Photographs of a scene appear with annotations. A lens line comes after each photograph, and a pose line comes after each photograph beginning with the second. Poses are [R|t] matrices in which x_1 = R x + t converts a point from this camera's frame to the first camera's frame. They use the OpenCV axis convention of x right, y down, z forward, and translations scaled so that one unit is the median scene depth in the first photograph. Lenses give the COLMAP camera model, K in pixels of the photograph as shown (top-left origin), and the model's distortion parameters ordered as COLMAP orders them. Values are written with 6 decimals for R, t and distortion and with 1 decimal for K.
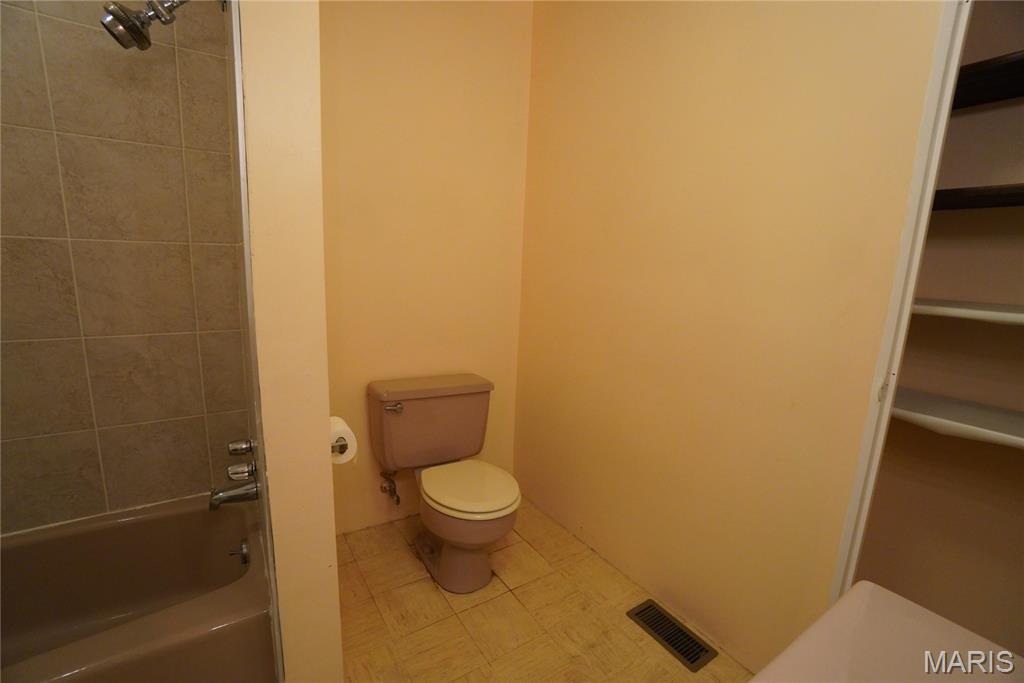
lens RADIAL K [[446.1, 0, 512.8], [0, 446.1, 349.8], [0, 0, 1]] dist [-0.065228, 0.022628]
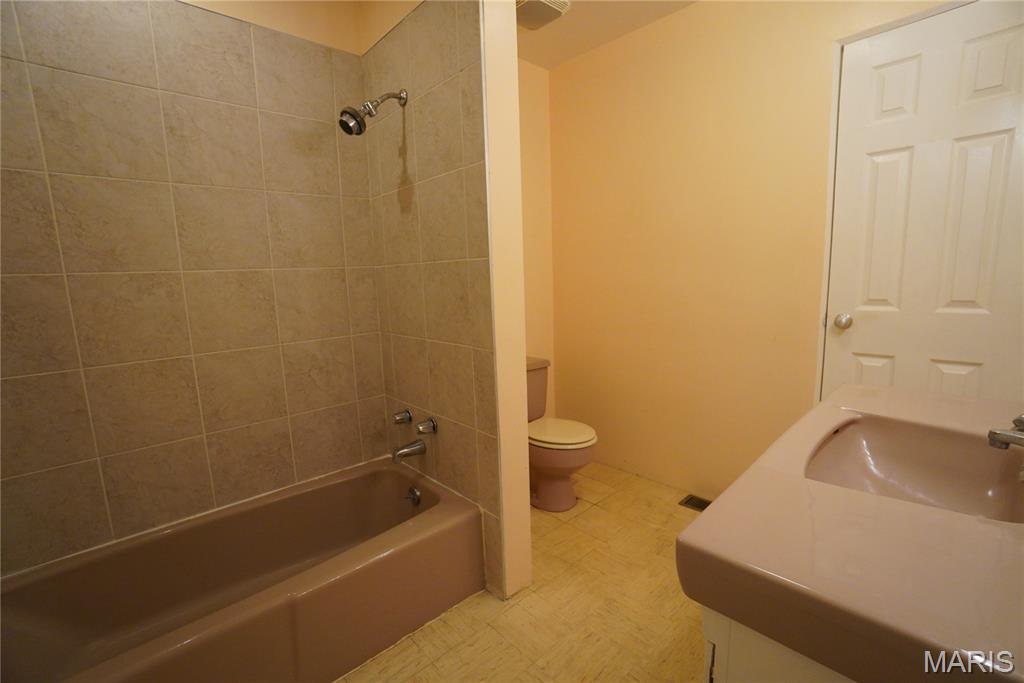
lens RADIAL K [[451.3, 0, 514.7], [0, 451.3, 343.4], [0, 0, 1]] dist [-0.067108, 0.023205]
pose [[0.981951, -0.090781, 0.165926, -0.496469], [0.096214, 0.995047, -0.024990, 0.065221], [-0.162836, 0.040504, 0.985821, -0.407481]]
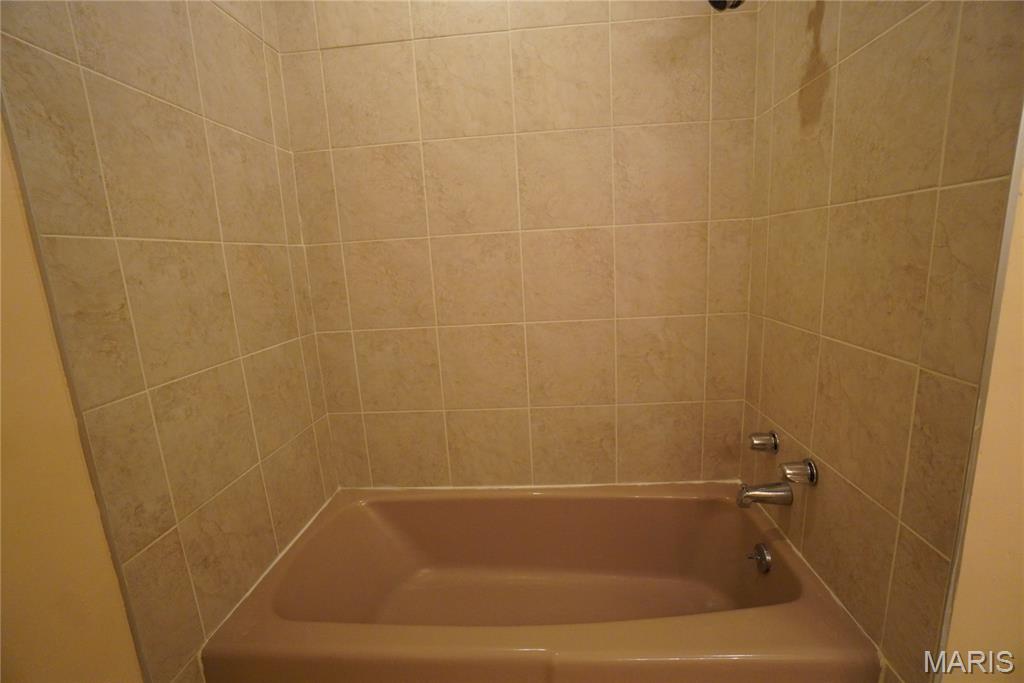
lens RADIAL K [[451.3, 0, 514.7], [0, 451.3, 343.4], [0, 0, 1]] dist [-0.067108, 0.023205]
pose [[0.796535, 0.040474, -0.603237, -0.493338], [-0.029820, 0.999172, 0.027665, 0.008744], [0.603857, -0.004047, 0.797082, -0.038881]]
